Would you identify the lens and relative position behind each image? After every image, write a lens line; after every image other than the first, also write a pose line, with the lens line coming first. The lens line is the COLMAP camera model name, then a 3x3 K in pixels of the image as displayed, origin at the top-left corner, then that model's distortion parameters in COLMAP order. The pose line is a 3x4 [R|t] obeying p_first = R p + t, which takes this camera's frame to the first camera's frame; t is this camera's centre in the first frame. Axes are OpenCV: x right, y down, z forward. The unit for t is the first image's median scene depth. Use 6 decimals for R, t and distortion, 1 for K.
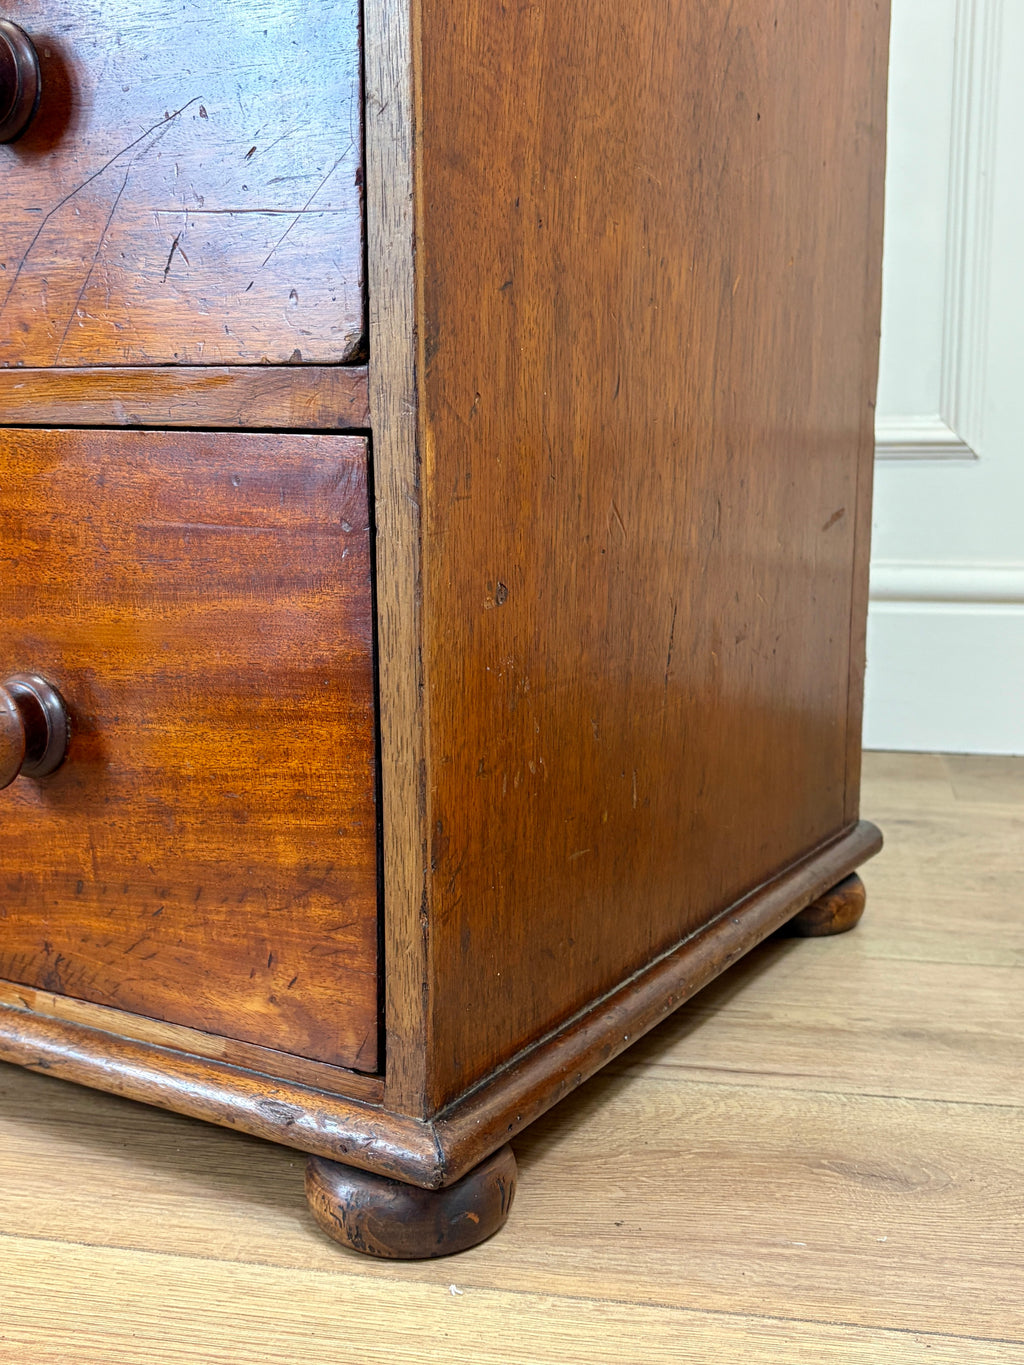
lens RADIAL K [[1614.4, 0, 476.3], [0, 1614.4, 684.1], [0, 0, 1]] dist [0.179957, -0.031143]
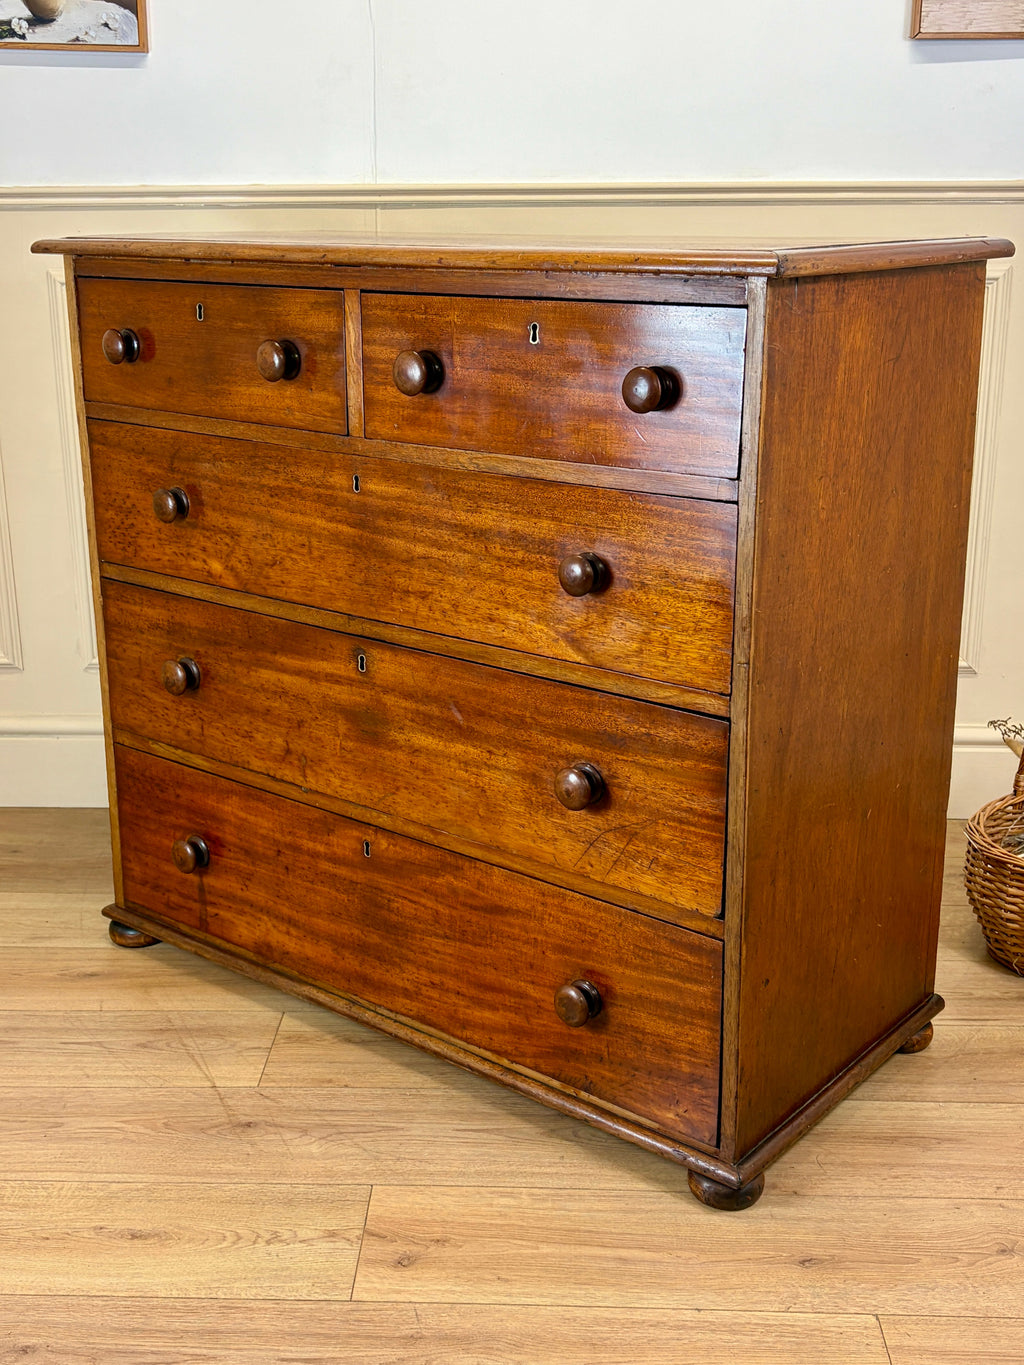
lens RADIAL K [[1614.4, 0, 476.3], [0, 1614.4, 684.1], [0, 0, 1]] dist [0.179957, -0.031143]
pose [[0.990777, 0.039313, -0.129671, -0.133365], [-0.025061, 0.993642, 0.109760, -0.852791], [0.133162, -0.105498, 0.985463, -1.763834]]
